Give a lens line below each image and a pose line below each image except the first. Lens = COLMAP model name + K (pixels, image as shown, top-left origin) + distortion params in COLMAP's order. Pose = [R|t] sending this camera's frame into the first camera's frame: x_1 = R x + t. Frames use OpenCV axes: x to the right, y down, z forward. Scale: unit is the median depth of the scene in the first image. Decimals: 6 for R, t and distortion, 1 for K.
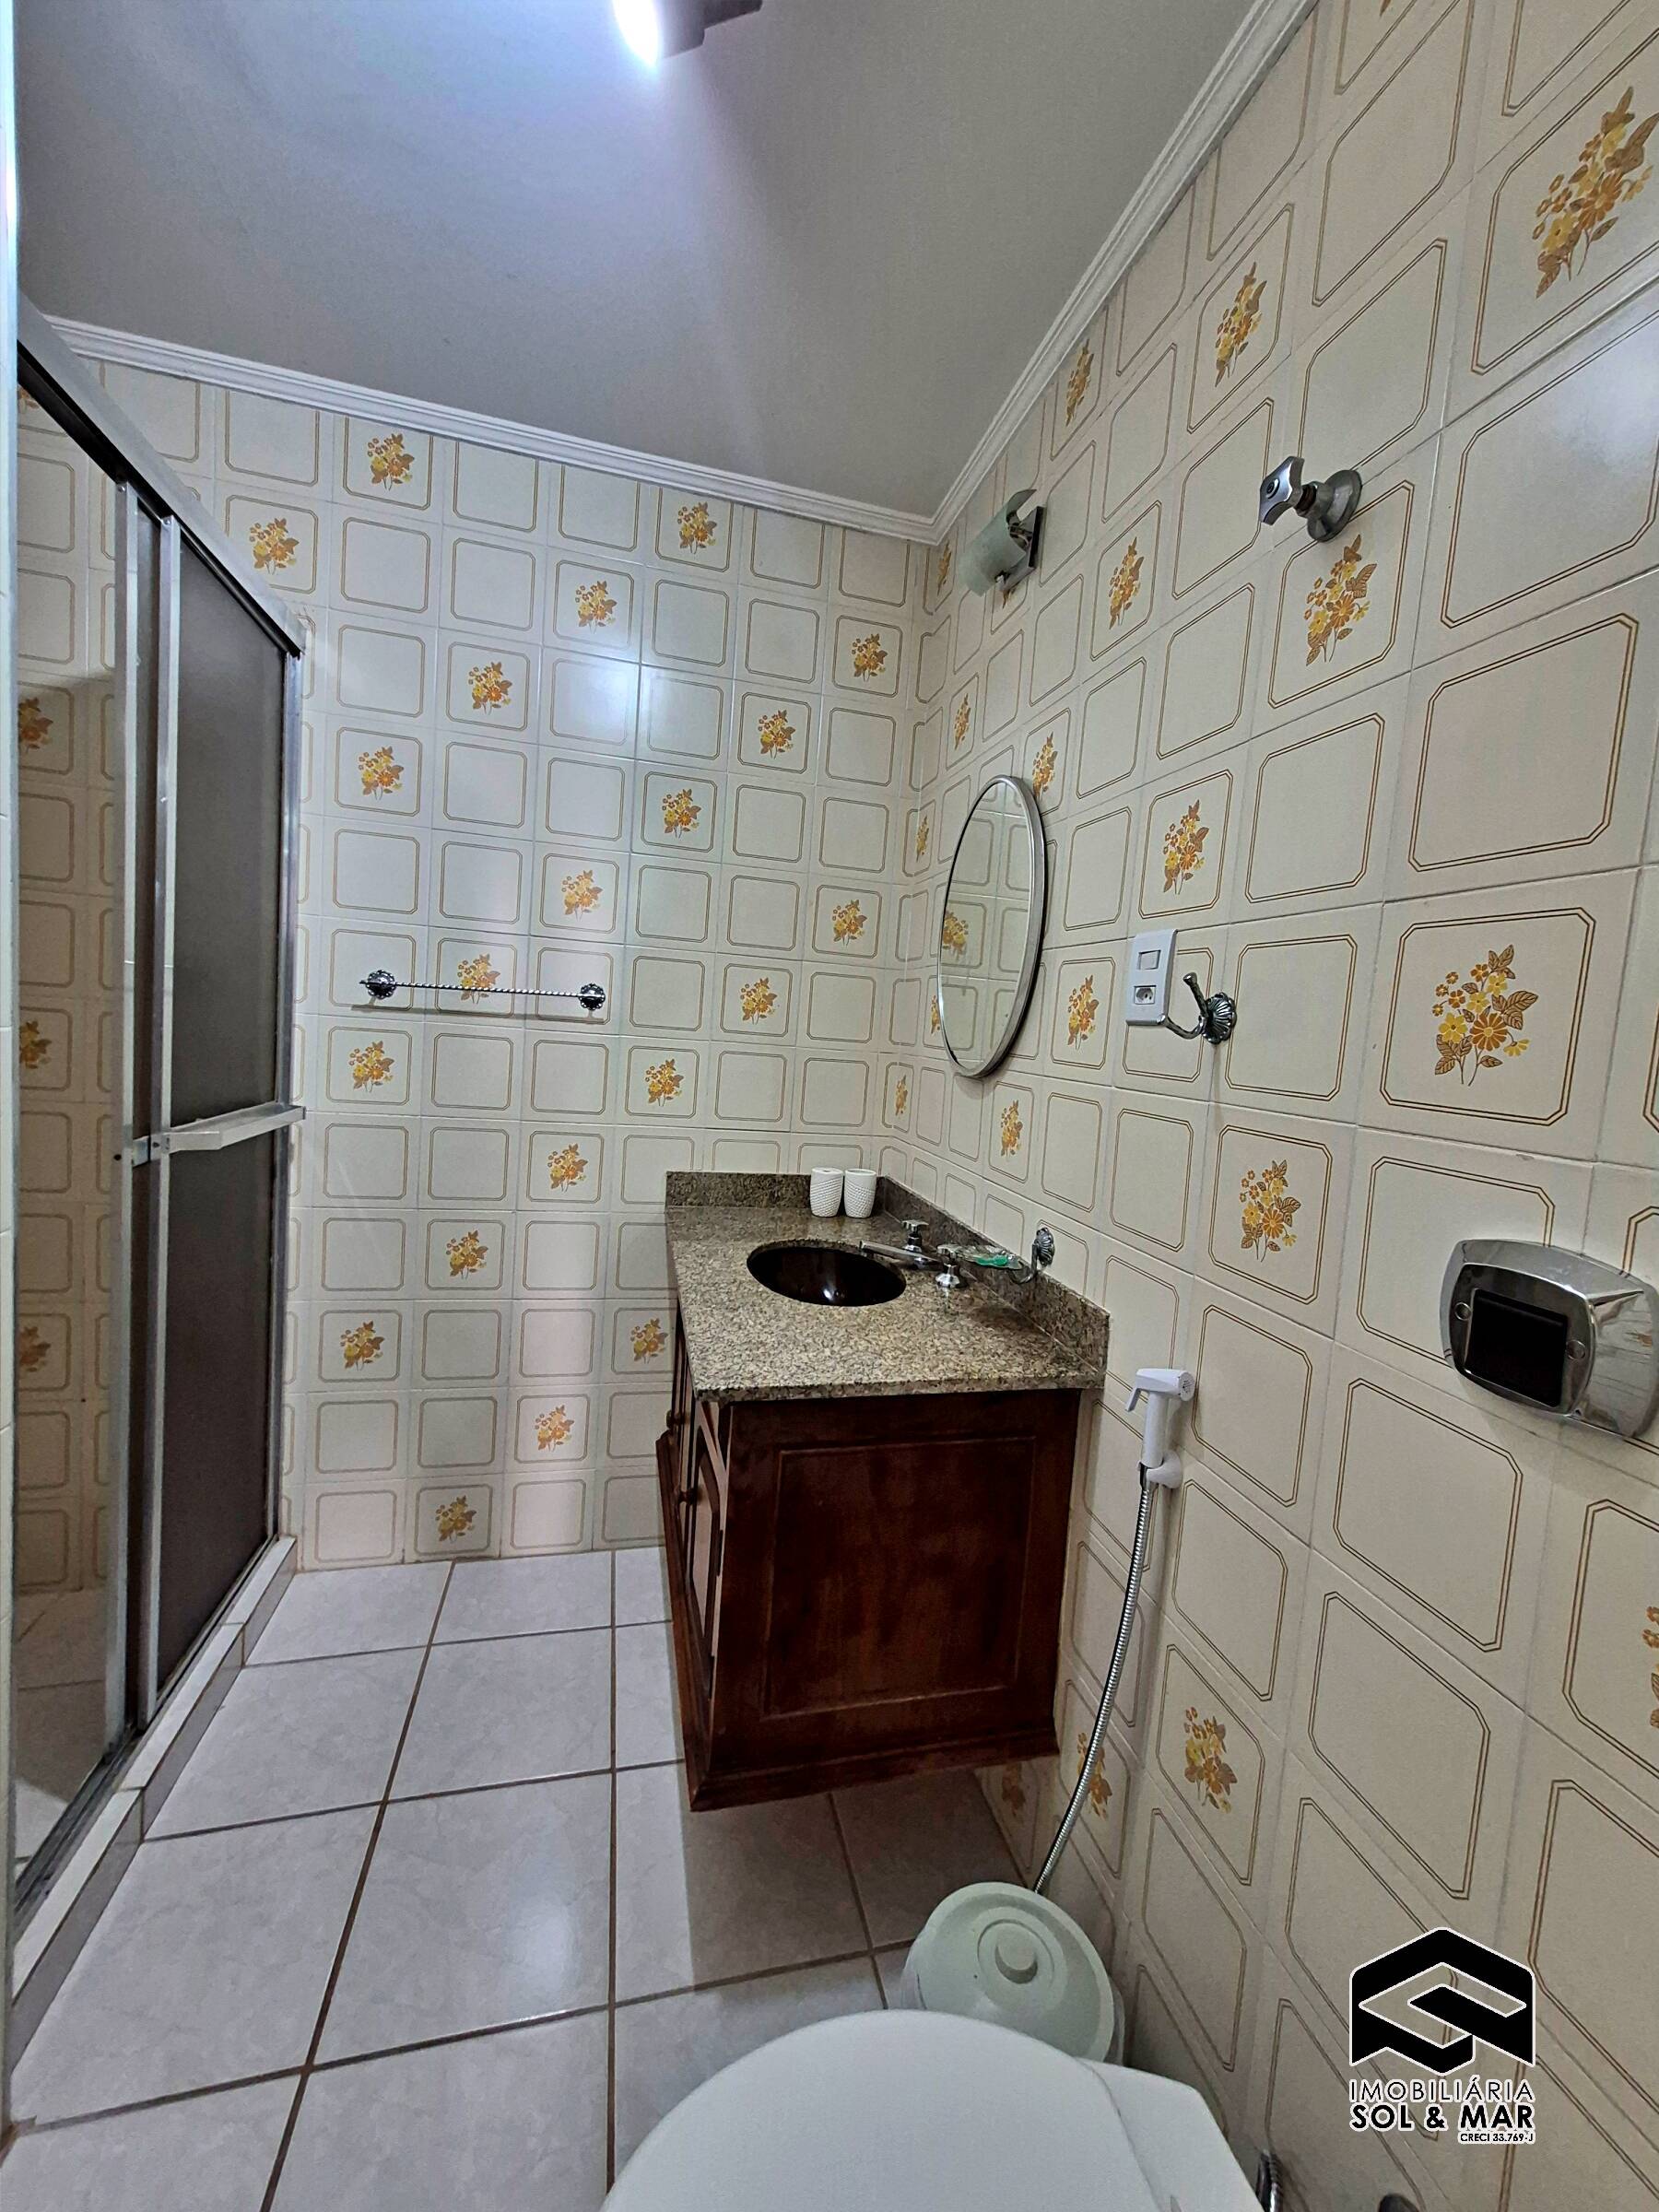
lens RADIAL K [[870.9, 0, 826.9], [0, 870.9, 1097.9], [0, 0, 1]] dist [0.003837, 0.000565]
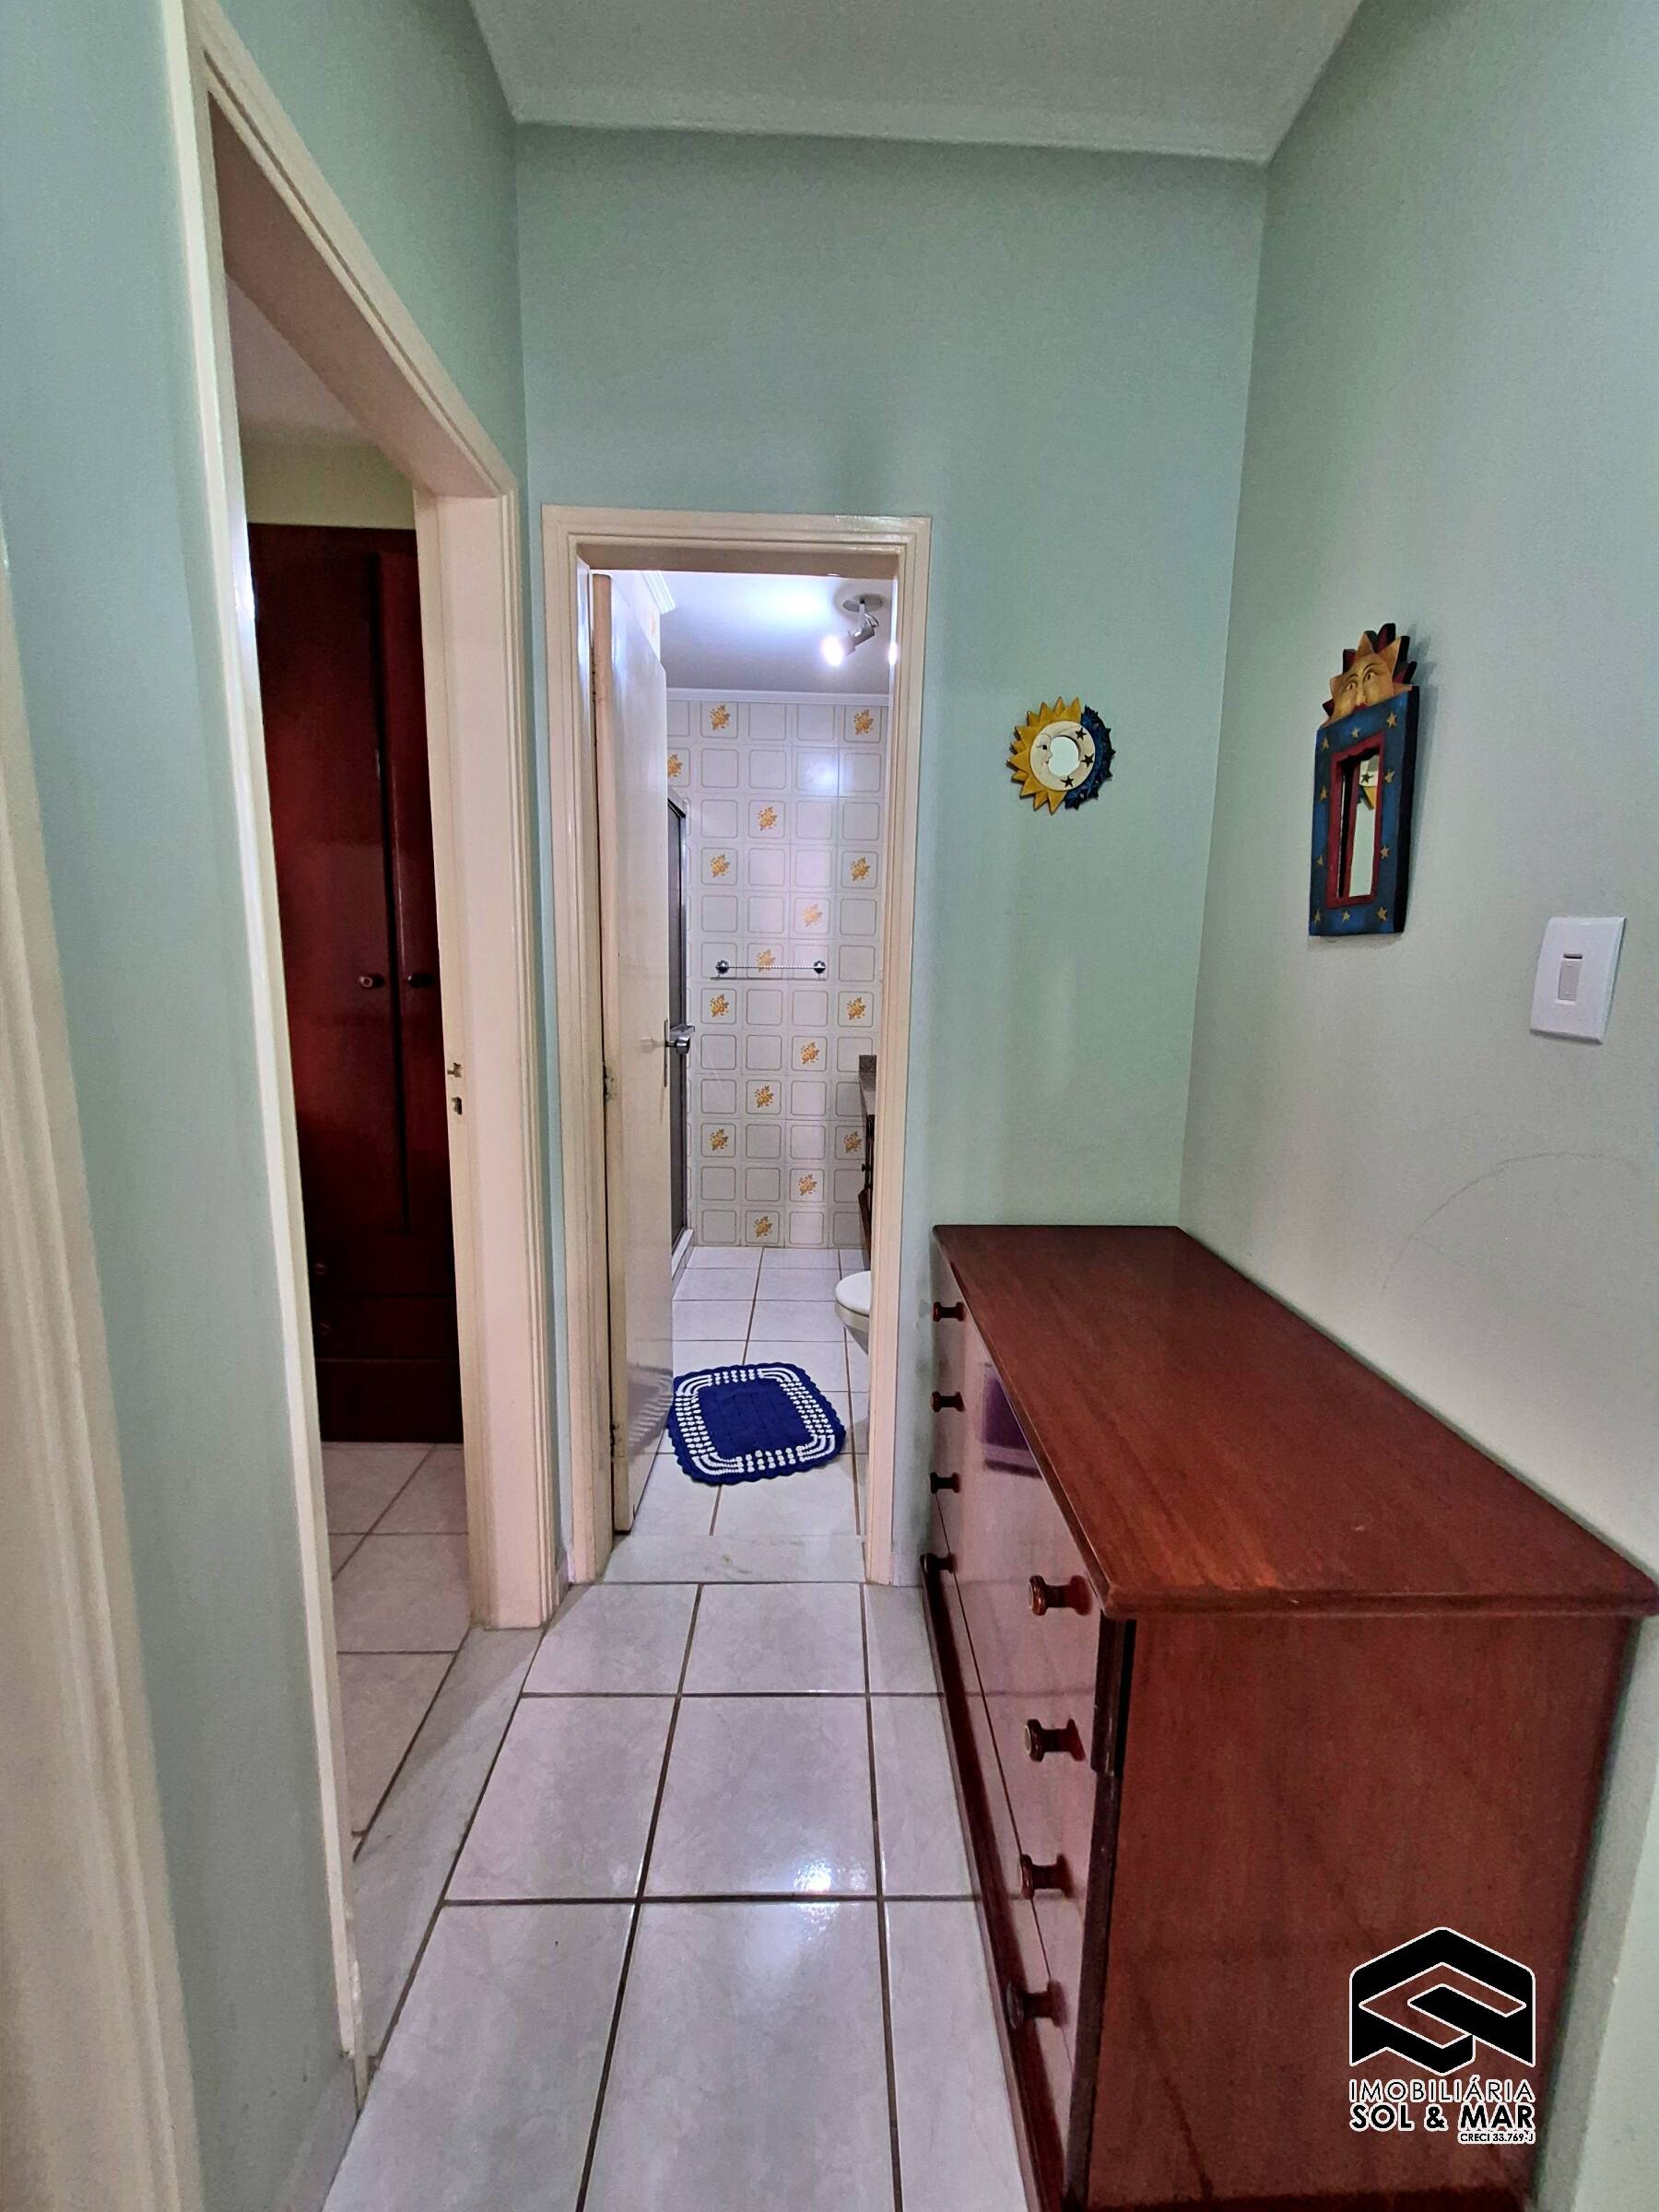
lens RADIAL K [[870.9, 0, 830.3], [0, 870.9, 1101.3], [0, 0, 1]] dist [0.003837, 0.000565]
pose [[0.974900, -0.018820, -0.221846, 0.193620], [0.032984, 0.997634, 0.060312, 0.071696], [0.220186, -0.066116, 0.973215, -0.966186]]
